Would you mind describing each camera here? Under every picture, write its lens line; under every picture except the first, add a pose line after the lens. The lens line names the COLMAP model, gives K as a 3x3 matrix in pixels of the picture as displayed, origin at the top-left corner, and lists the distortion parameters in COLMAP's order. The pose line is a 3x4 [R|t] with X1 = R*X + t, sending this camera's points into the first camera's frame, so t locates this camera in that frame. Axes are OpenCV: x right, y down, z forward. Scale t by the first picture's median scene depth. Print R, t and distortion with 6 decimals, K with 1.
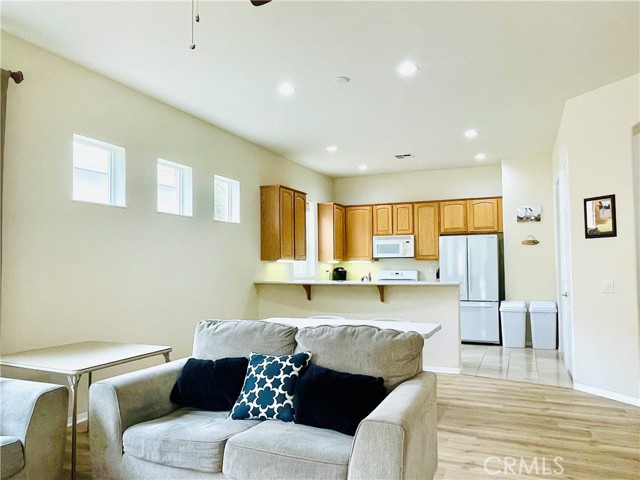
lens RADIAL K [[479.6, 0, 312.2], [0, 479.6, 244.2], [0, 0, 1]] dist [-0.001092, -0.003757]
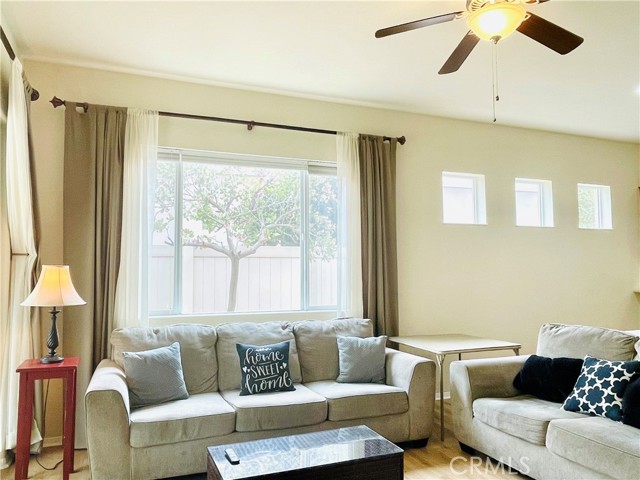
lens RADIAL K [[479.6, 0, 312.2], [0, 479.6, 244.2], [0, 0, 1]] dist [-0.001092, -0.003757]
pose [[0.707872, -0.038102, -0.705313, 0.135917], [0.030919, 0.999258, -0.022951, -0.014468], [0.705664, -0.005561, 0.708525, -0.141038]]
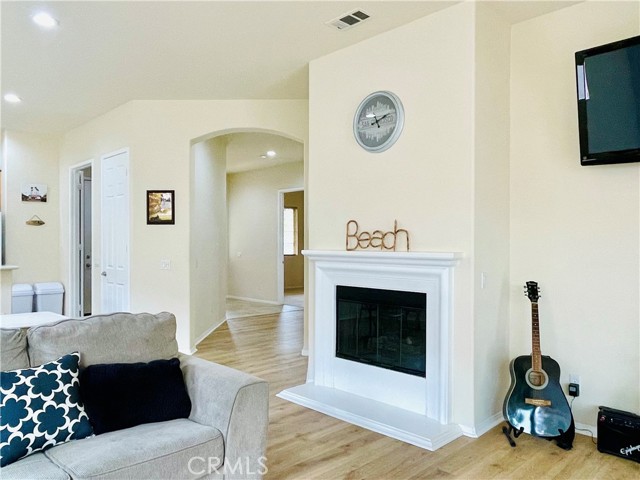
lens RADIAL K [[479.6, 0, 312.2], [0, 479.6, 244.2], [0, 0, 1]] dist [-0.001092, -0.003757]
pose [[0.375102, 0.006810, 0.926959, -0.379383], [-0.044914, 0.998932, 0.010836, 0.006083], [-0.925895, -0.045698, 0.375007, 0.193381]]
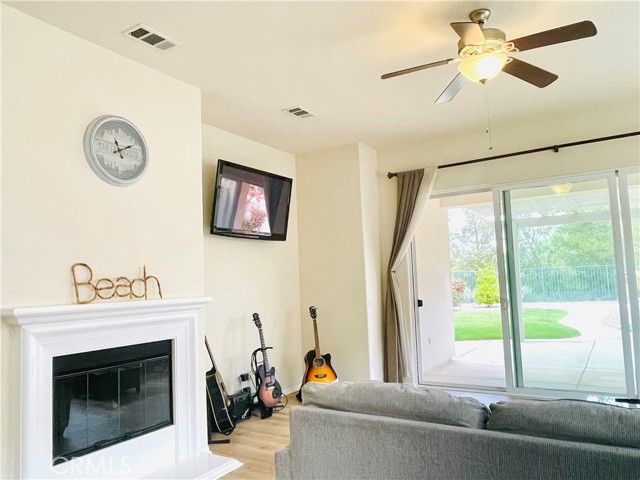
lens RADIAL K [[479.6, 0, 312.2], [0, 479.6, 244.2], [0, 0, 1]] dist [-0.001092, -0.003757]
pose [[-0.987621, 0.056085, 0.146487, 0.050640], [0.038325, 0.991867, -0.121368, 0.034639], [-0.152103, -0.114252, -0.981739, 1.054564]]
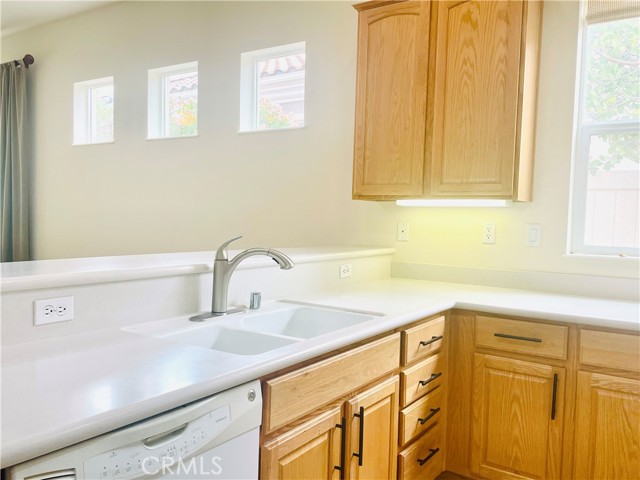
lens RADIAL K [[543.3, 0, 317.7], [0, 543.3, 244.7], [0, 0, 1]] dist [0.098878, -0.128918]
pose [[-0.178916, 0.053632, -0.982402, 0.566863], [0.017543, 0.998528, 0.051317, 0.069293], [0.983708, -0.008053, -0.179593, 1.531835]]
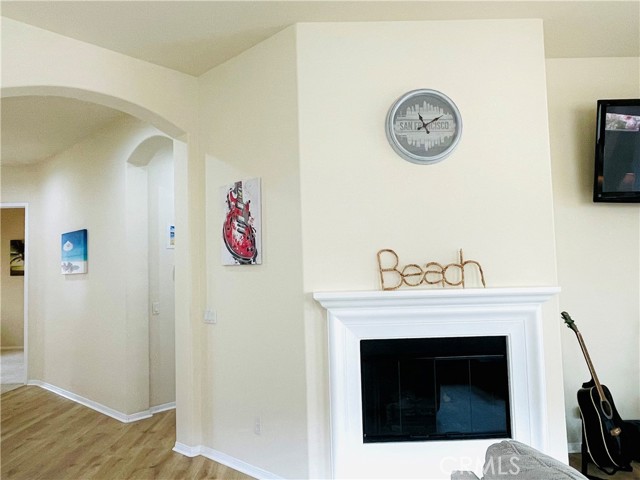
lens RADIAL K [[479.6, 0, 312.2], [0, 479.6, 244.2], [0, 0, 1]] dist [-0.001092, -0.003757]
pose [[-0.419158, 0.076523, 0.904683, -0.088514], [-0.008817, 0.996052, -0.088337, 0.020382], [-0.907870, -0.045003, -0.416828, 0.820303]]
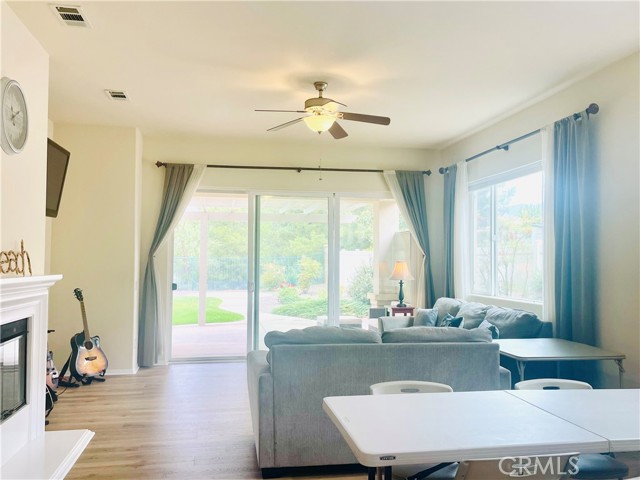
lens RADIAL K [[543.3, 0, 317.7], [0, 543.3, 244.7], [0, 0, 1]] dist [0.098878, -0.128918]
pose [[-0.830151, -0.017179, -0.557274, 0.507750], [0.022982, 0.997621, -0.064988, 0.038055], [0.557065, -0.066757, -0.827781, 1.284821]]
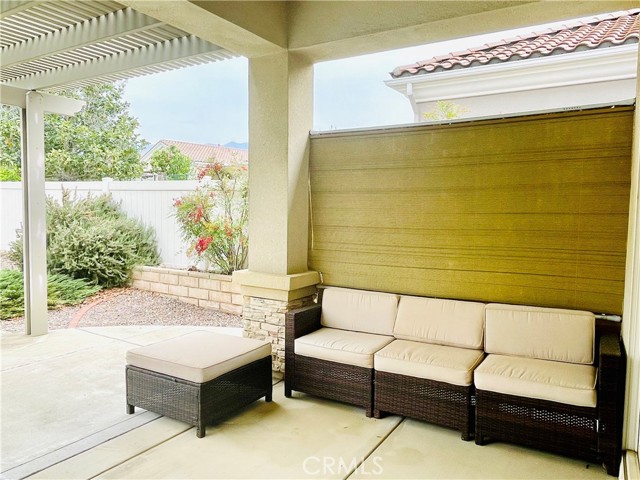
lens RADIAL K [[479.6, 0, 312.2], [0, 479.6, 244.2], [0, 0, 1]] dist [-0.001092, -0.003757]
pose [[-0.136487, 0.078604, -0.987518, -0.125026], [0.029896, 0.996720, 0.075204, -0.013592], [0.990191, -0.019259, -0.138389, -0.273375]]
